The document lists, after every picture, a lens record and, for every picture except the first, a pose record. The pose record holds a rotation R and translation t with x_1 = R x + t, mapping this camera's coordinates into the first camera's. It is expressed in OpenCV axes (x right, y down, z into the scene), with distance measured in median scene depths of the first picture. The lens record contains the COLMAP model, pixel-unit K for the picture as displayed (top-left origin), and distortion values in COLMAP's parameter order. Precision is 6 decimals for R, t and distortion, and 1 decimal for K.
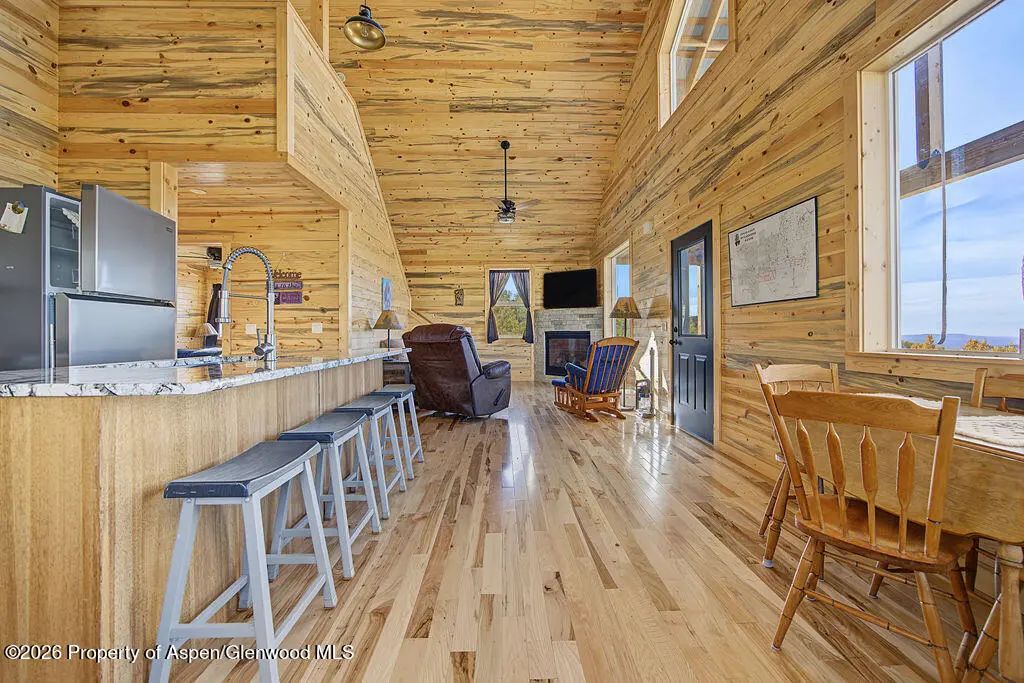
lens RADIAL K [[407.3, 0, 513.4], [0, 407.3, 328.8], [0, 0, 1]] dist [-0.016520, 0.004961]
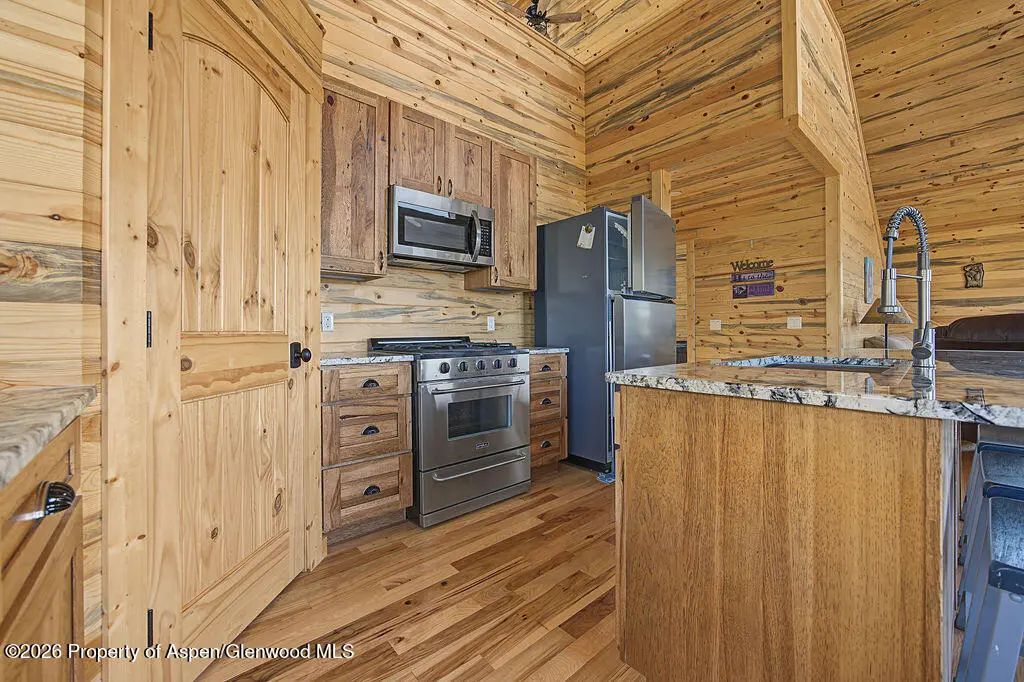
lens RADIAL K [[405.3, 0, 515.2], [0, 405.3, 328.0], [0, 0, 1]] dist [-0.017515, 0.005353]
pose [[0.640280, -0.001284, -0.768141, -0.292796], [0.006247, 0.999974, 0.003535, 0.002294], [0.768117, -0.007062, 0.640271, 0.008770]]
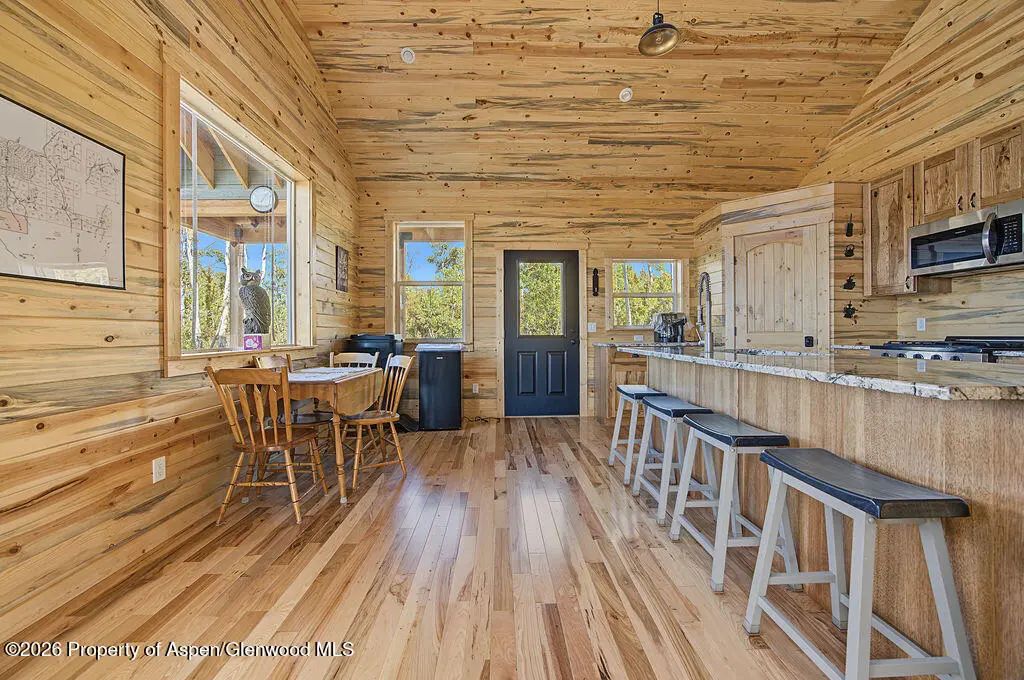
lens RADIAL K [[394.4, 0, 512.3], [0, 394.4, 334.9], [0, 0, 1]] dist [-0.025687, 0.004912]
pose [[-0.999921, 0.011127, -0.005876, 0.027042], [0.011156, 0.999926, -0.004816, 0.012613], [0.005822, -0.004881, -0.999971, 1.269739]]
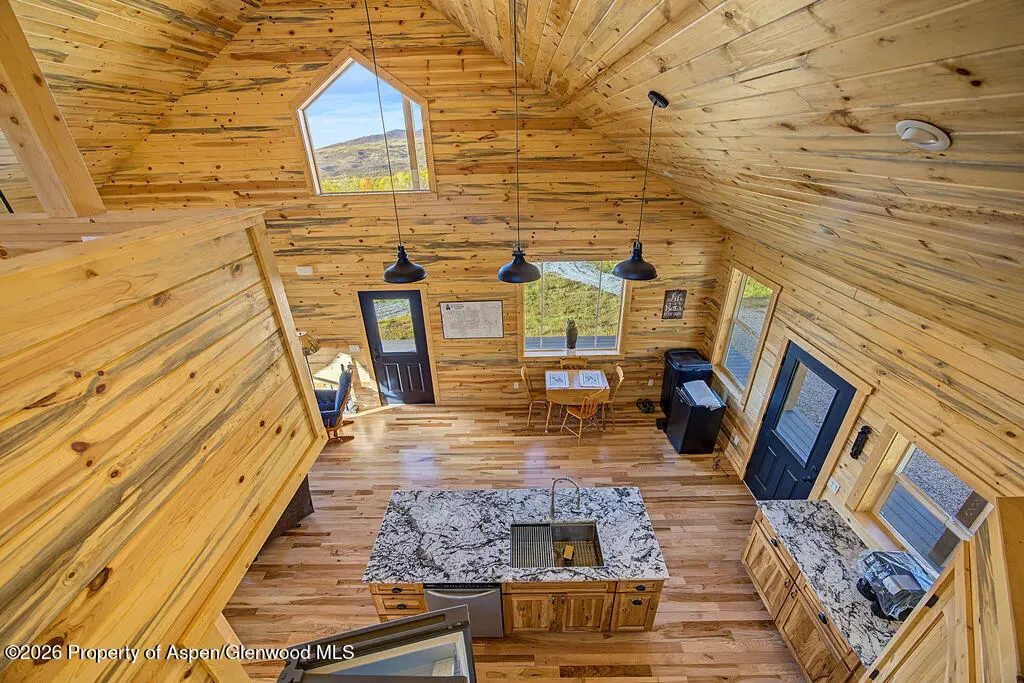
lens RADIAL K [[394.4, 0, 512.3], [0, 394.4, 336.4], [0, 0, 1]] dist [-0.025687, 0.004912]
pose [[0.032292, -0.444766, 0.895065, -1.096984], [0.012774, 0.895642, 0.444592, -0.888062], [-0.999397, -0.002923, 0.034604, 0.637847]]
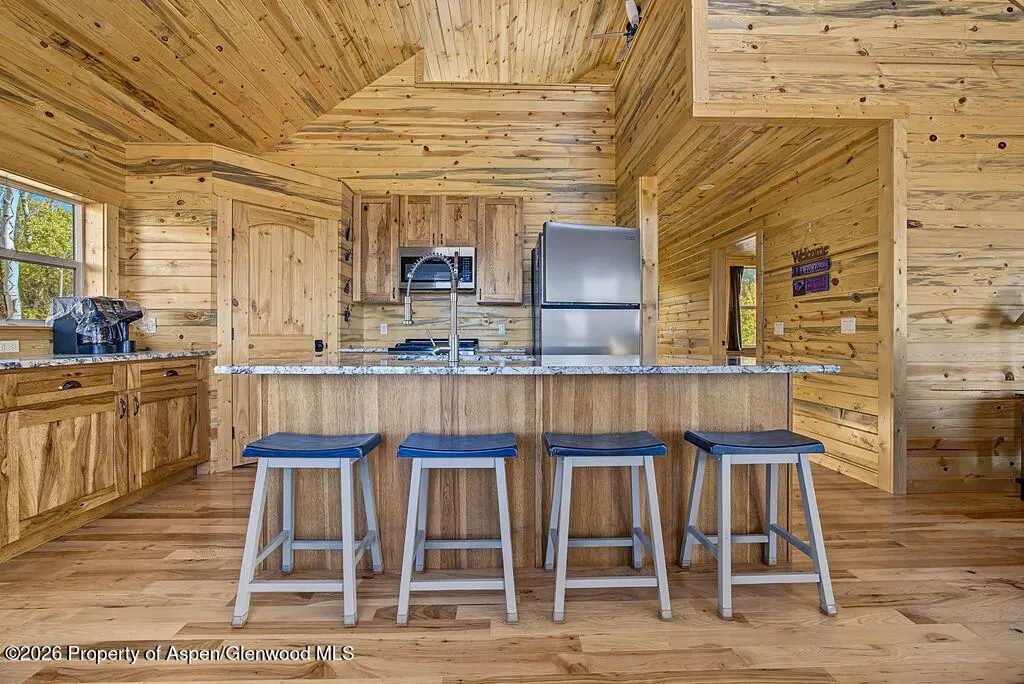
lens RADIAL K [[401.7, 0, 512.1], [0, 401.7, 337.8], [0, 0, 1]] dist [-0.027906, 0.006744]
pose [[0.001576, 0.013859, -0.999903, 0.214011], [0.008717, 0.999866, 0.013872, 0.005025], [0.999961, -0.008738, 0.001455, 0.638453]]
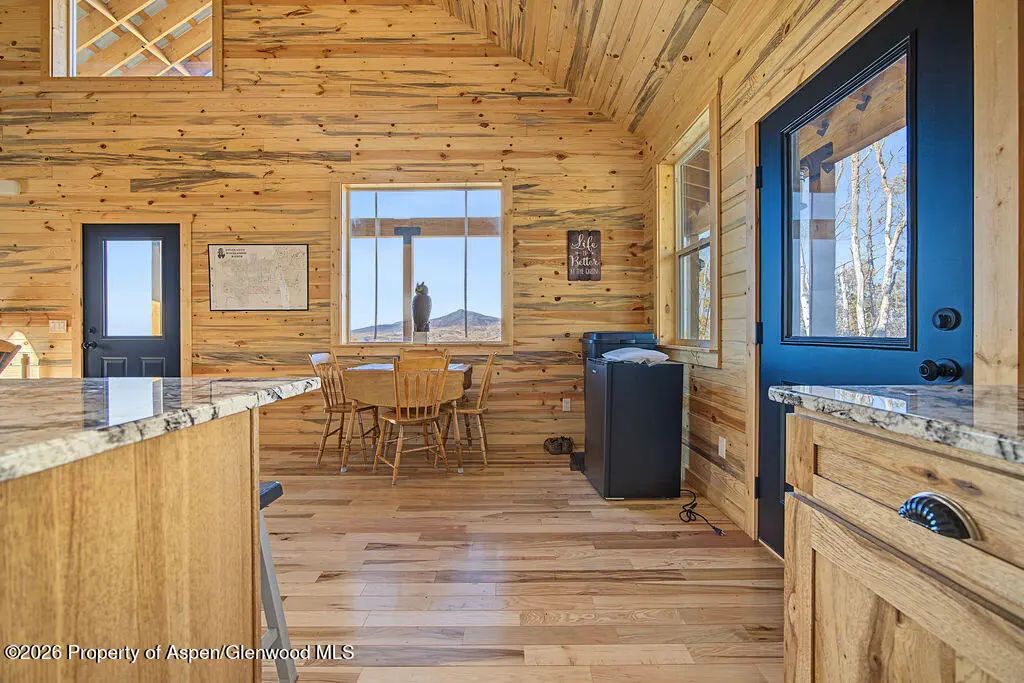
lens RADIAL K [[403.7, 0, 511.5], [0, 403.7, 334.2], [0, 0, 1]] dist [-0.020989, 0.006760]
pose [[0.027747, 0.000156, 0.999615, -0.556058], [-0.007017, 0.999975, 0.000039, 0.004832], [-0.999590, -0.007016, 0.027747, 0.138444]]
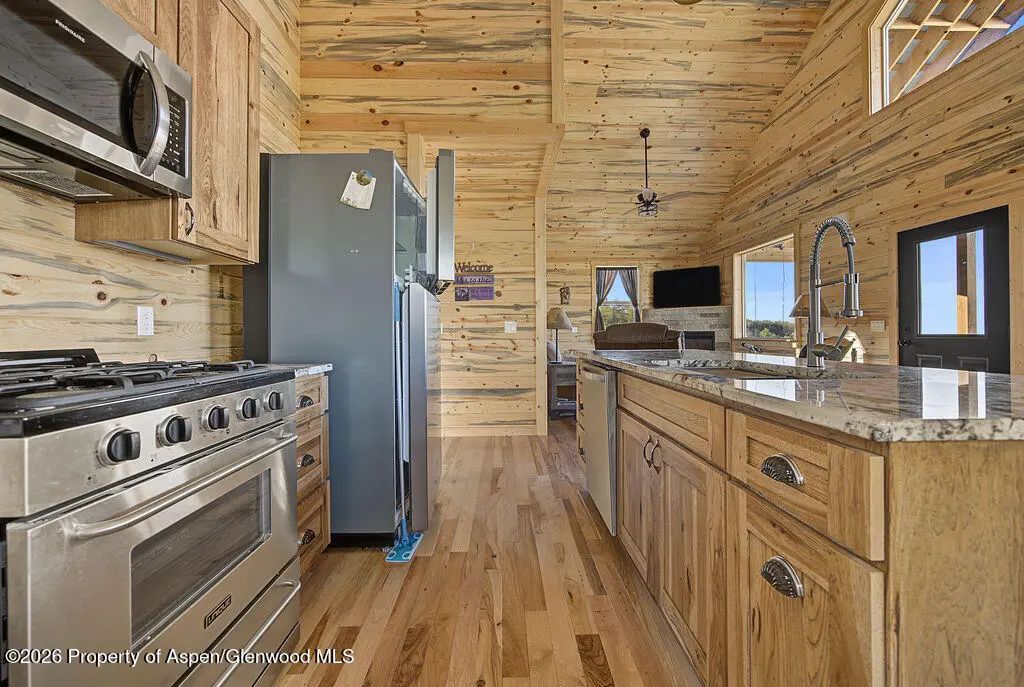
lens RADIAL K [[407.1, 0, 514.4], [0, 407.1, 331.0], [0, 0, 1]] dist [-0.017742, 0.004892]
pose [[0.999997, 0.000681, -0.002288, -0.660843], [-0.000673, 0.999994, 0.003277, 0.004758], [0.002291, -0.003276, 0.999992, 0.126025]]
